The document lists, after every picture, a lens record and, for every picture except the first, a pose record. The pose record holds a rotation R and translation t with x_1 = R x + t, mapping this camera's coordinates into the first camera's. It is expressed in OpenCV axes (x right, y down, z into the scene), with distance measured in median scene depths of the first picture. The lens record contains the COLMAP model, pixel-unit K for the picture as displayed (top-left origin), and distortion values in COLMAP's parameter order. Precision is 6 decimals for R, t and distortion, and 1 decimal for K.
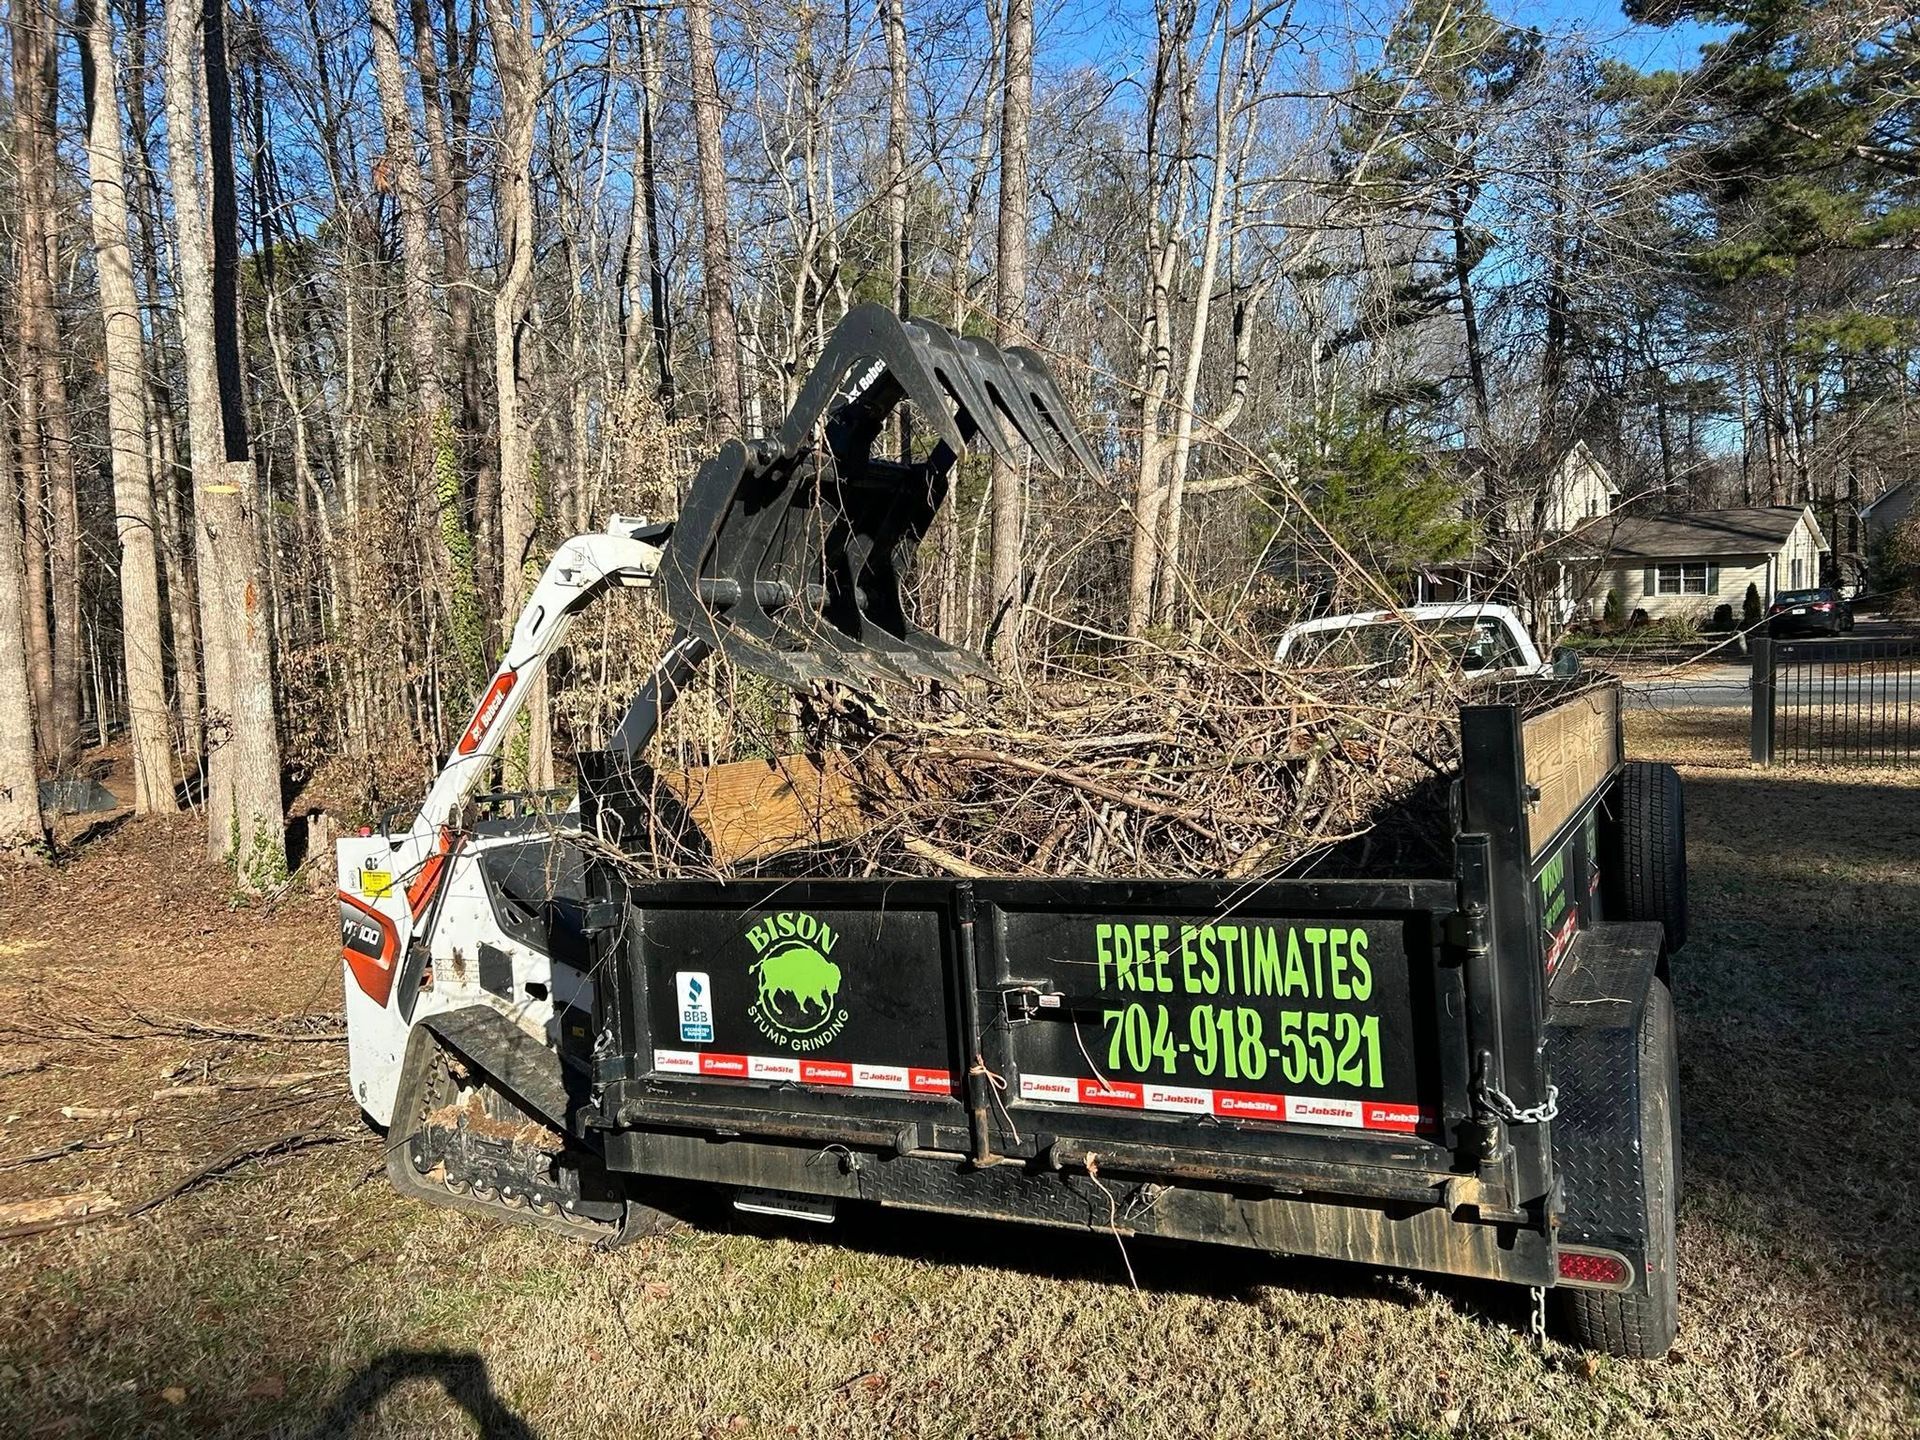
lens RADIAL K [[1407.2, 0, 960.0], [0, 1407.2, 720.0], [0, 0, 1]] dist [0.162014, -0.417860]
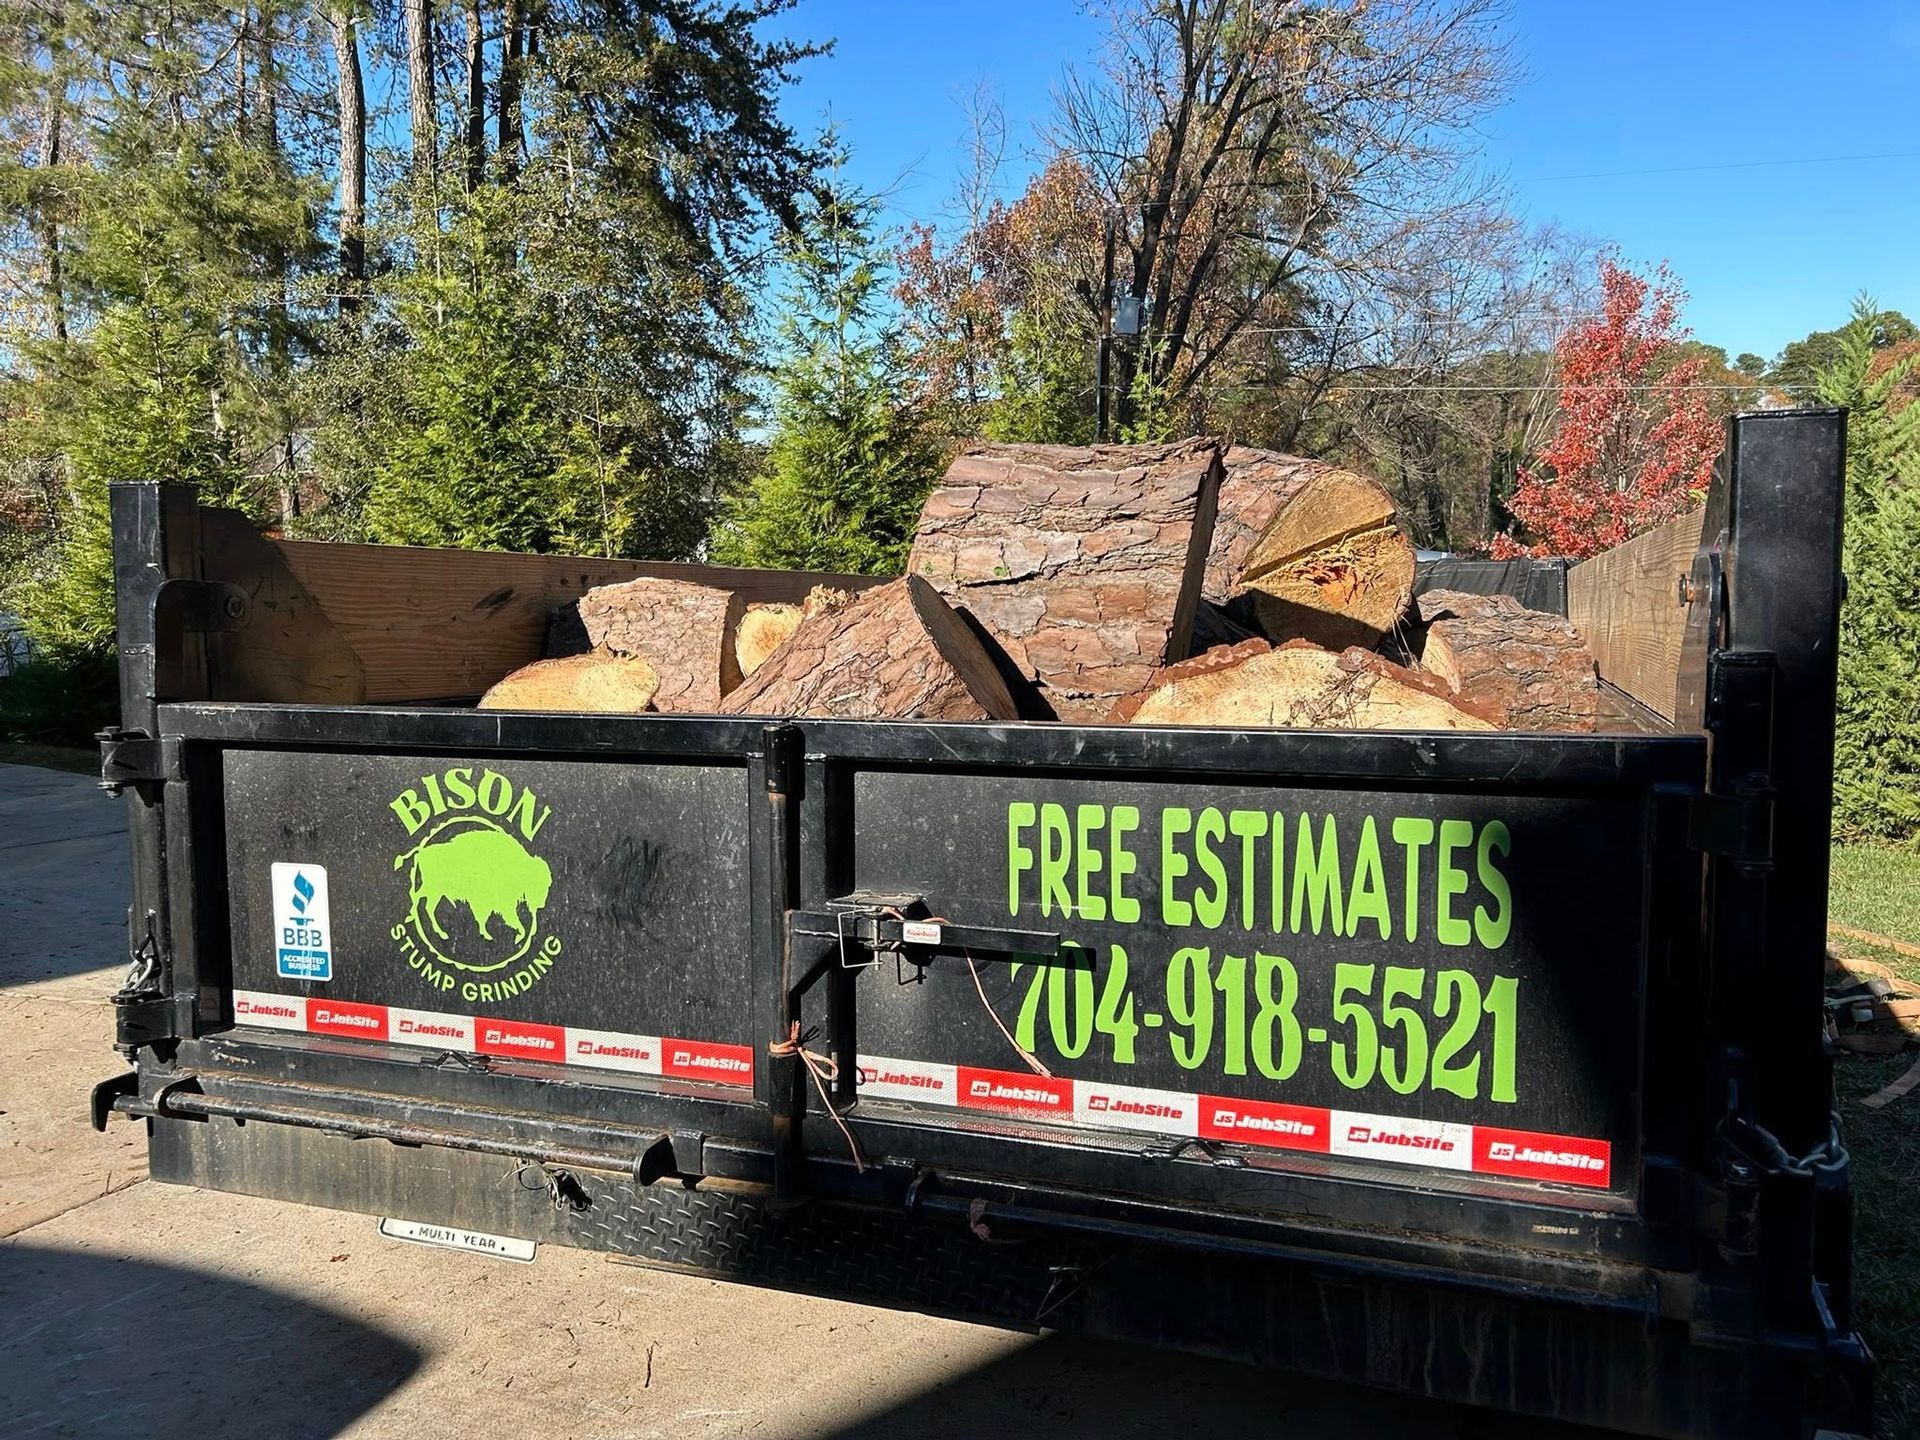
lens RADIAL K [[1335.2, 0, 960.0], [0, 1335.2, 720.0], [0, 0, 1]] dist [0.092378, -0.188000]
pose [[0.987353, 0.050439, 0.150298, -0.005523], [-0.058316, 0.997121, 0.048466, 0.089672], [-0.147421, -0.056618, 0.987452, 0.490196]]
